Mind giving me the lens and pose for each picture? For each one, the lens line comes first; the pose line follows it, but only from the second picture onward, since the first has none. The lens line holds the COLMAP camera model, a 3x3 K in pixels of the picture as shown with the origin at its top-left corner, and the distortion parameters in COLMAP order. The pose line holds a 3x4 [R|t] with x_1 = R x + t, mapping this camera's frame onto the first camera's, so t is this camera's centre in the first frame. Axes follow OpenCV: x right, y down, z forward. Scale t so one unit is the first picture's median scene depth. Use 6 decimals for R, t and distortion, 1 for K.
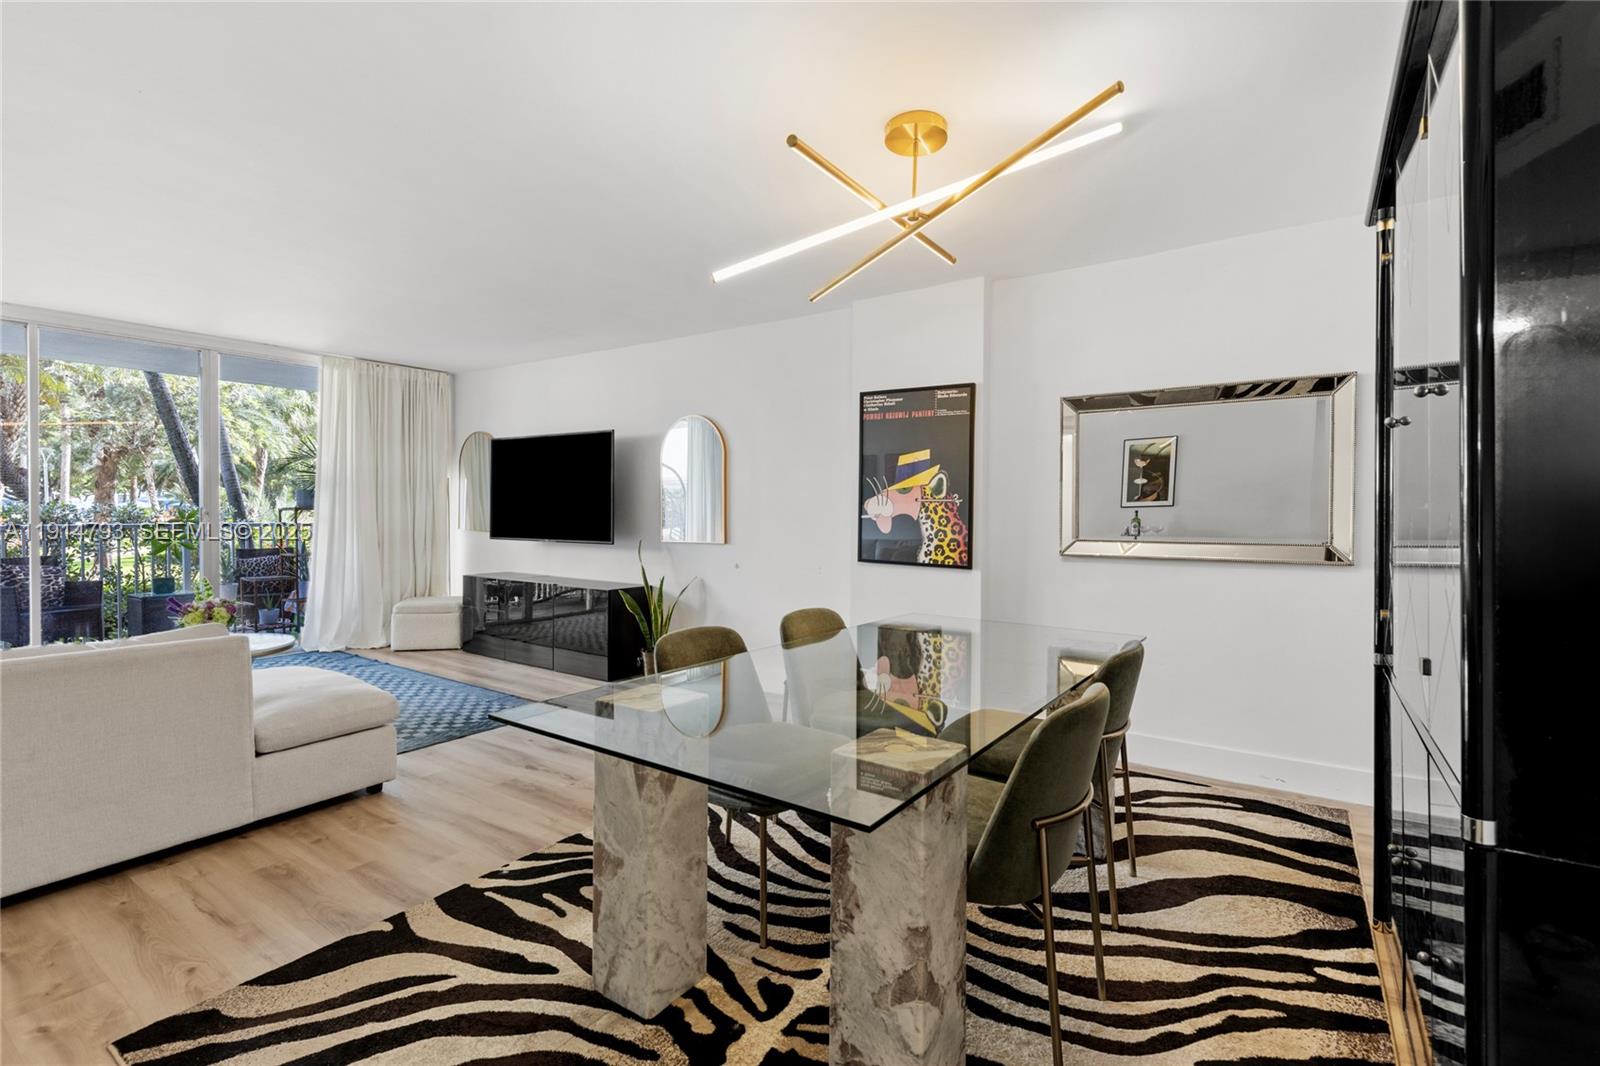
lens RADIAL K [[729.4, 0, 809.0], [0, 729.4, 523.5], [0, 0, 1]] dist [0.008707, 0.000014]
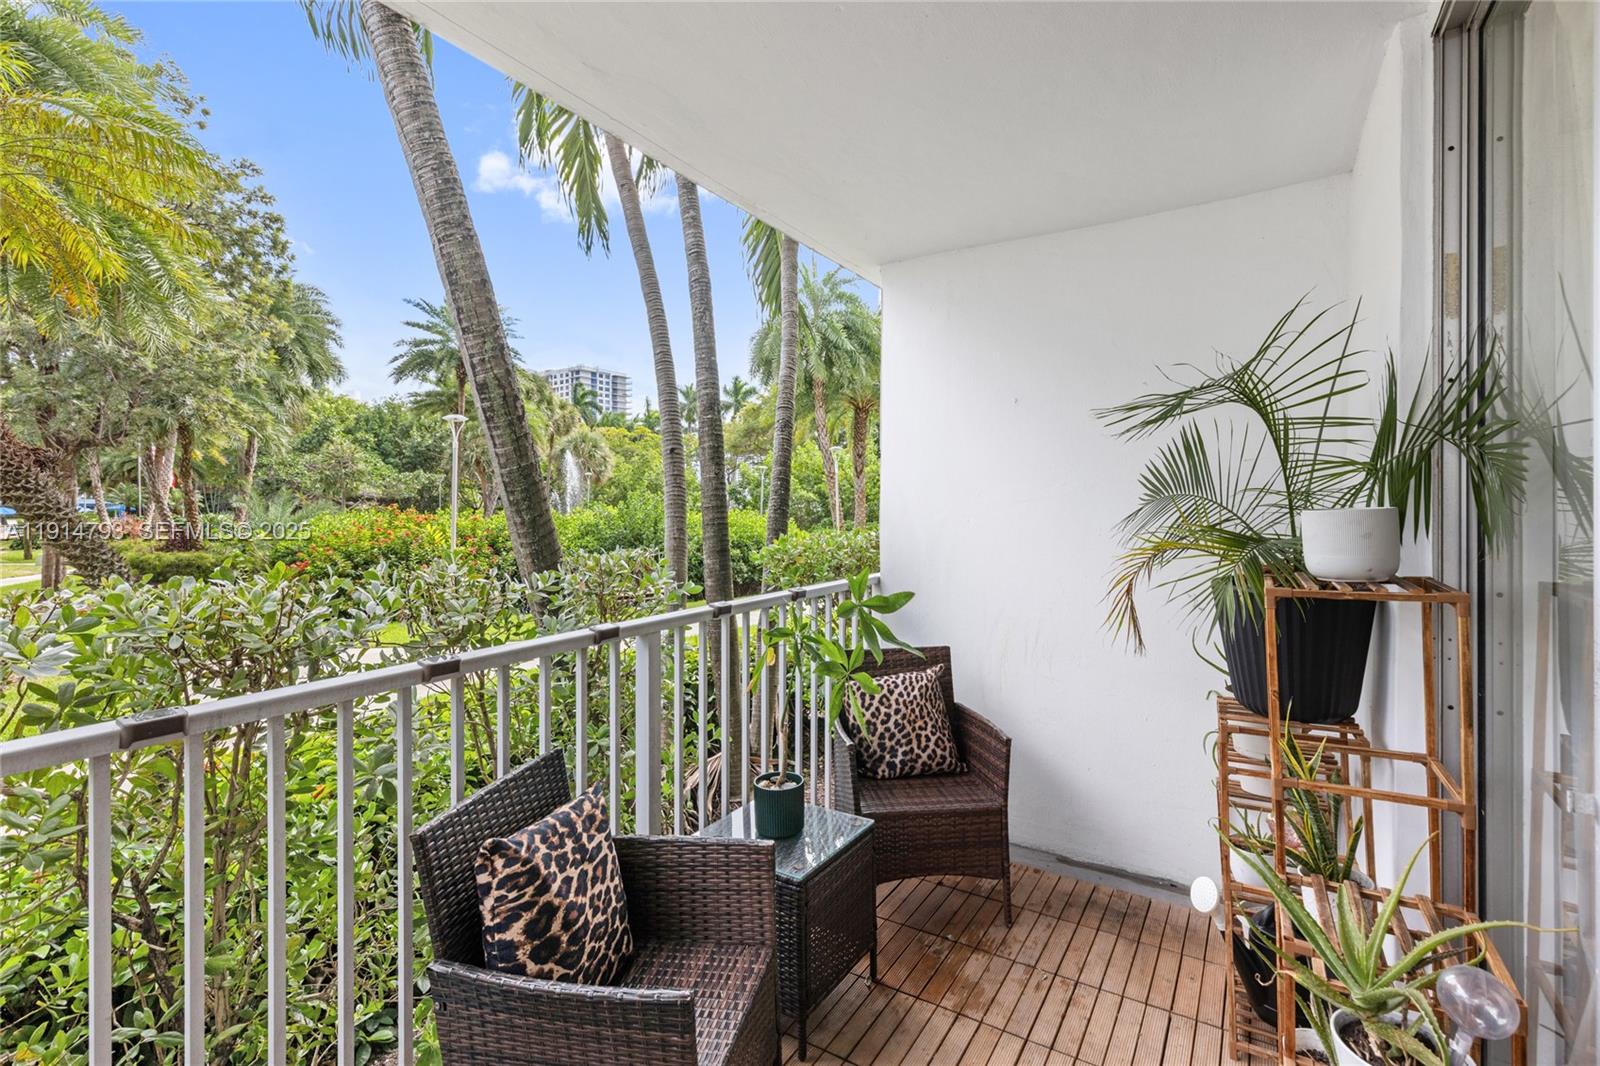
lens RADIAL K [[733.0, 0, 804.8], [0, 733.0, 503.3], [0, 0, 1]] dist [0.005096, -0.000491]
pose [[0.998350, -0.011302, 0.056300, -1.289530], [0.012540, 0.999686, -0.021680, -0.064920], [-0.056038, 0.022350, 0.998178, 1.117639]]
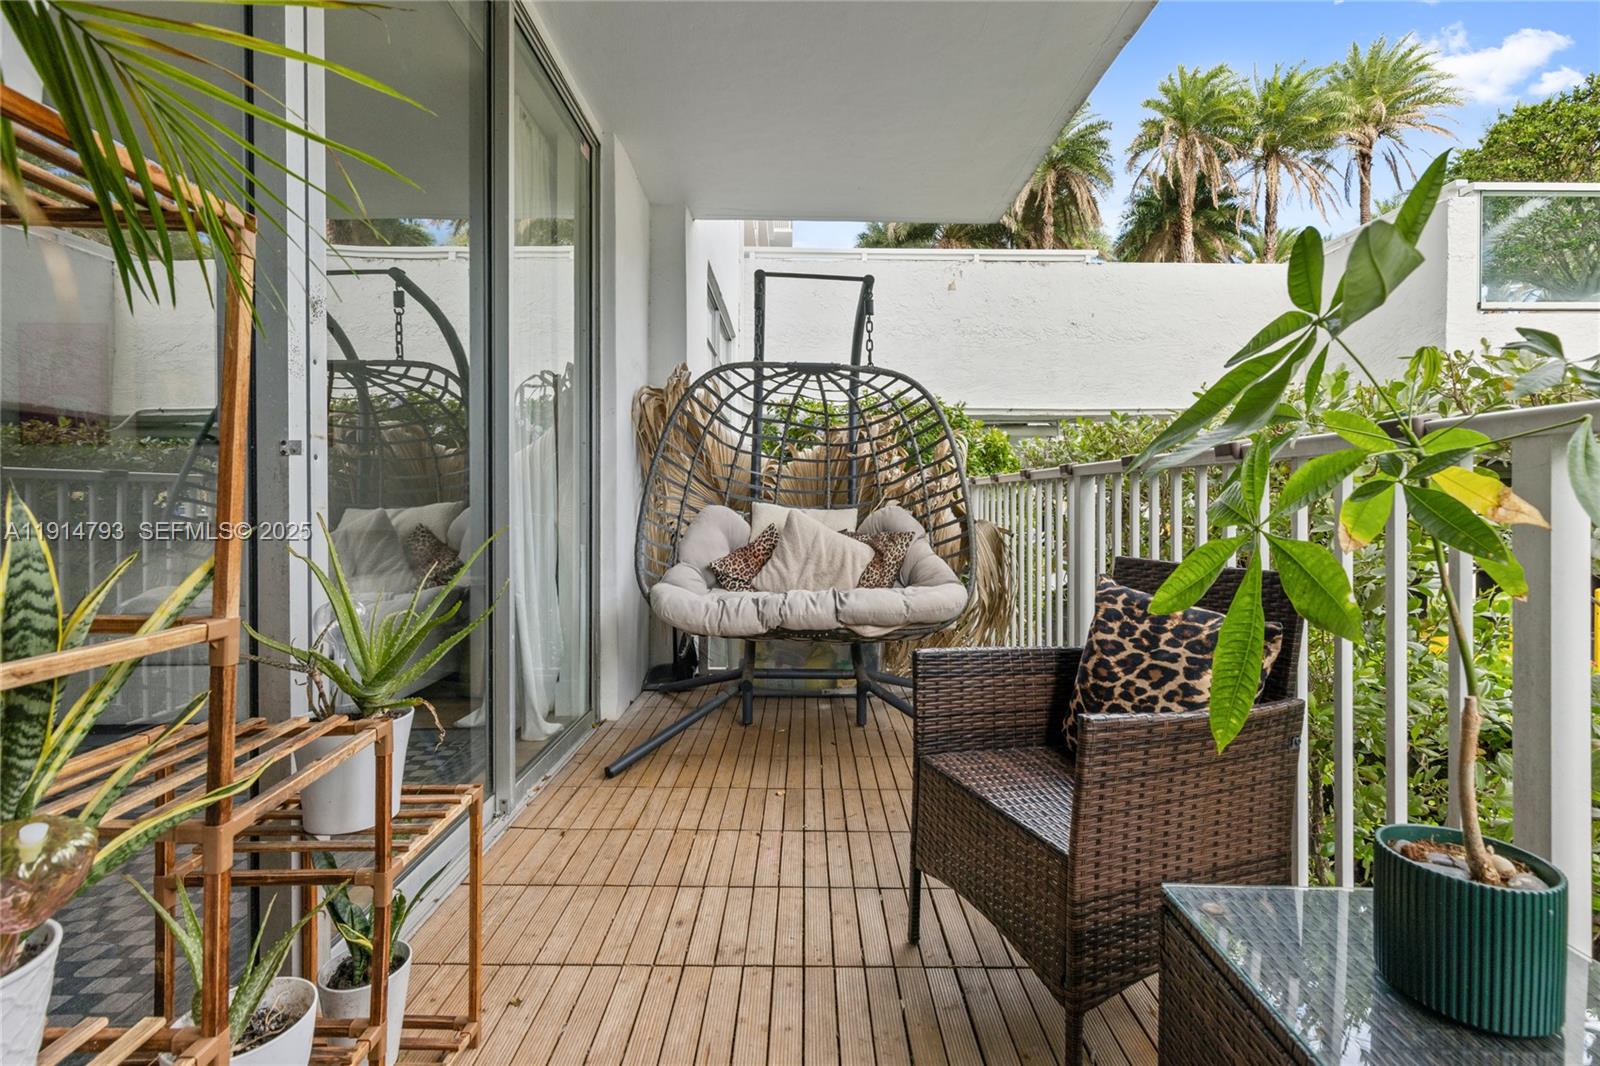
lens RADIAL K [[724.6, 0, 809.8], [0, 724.6, 513.9], [0, 0, 1]] dist [0.004929, -0.000316]
pose [[-0.814947, -0.002064, -0.579531, -1.060996], [-0.023552, 0.999286, 0.029560, 0.030320], [0.579056, 0.037739, -0.814414, 1.658829]]
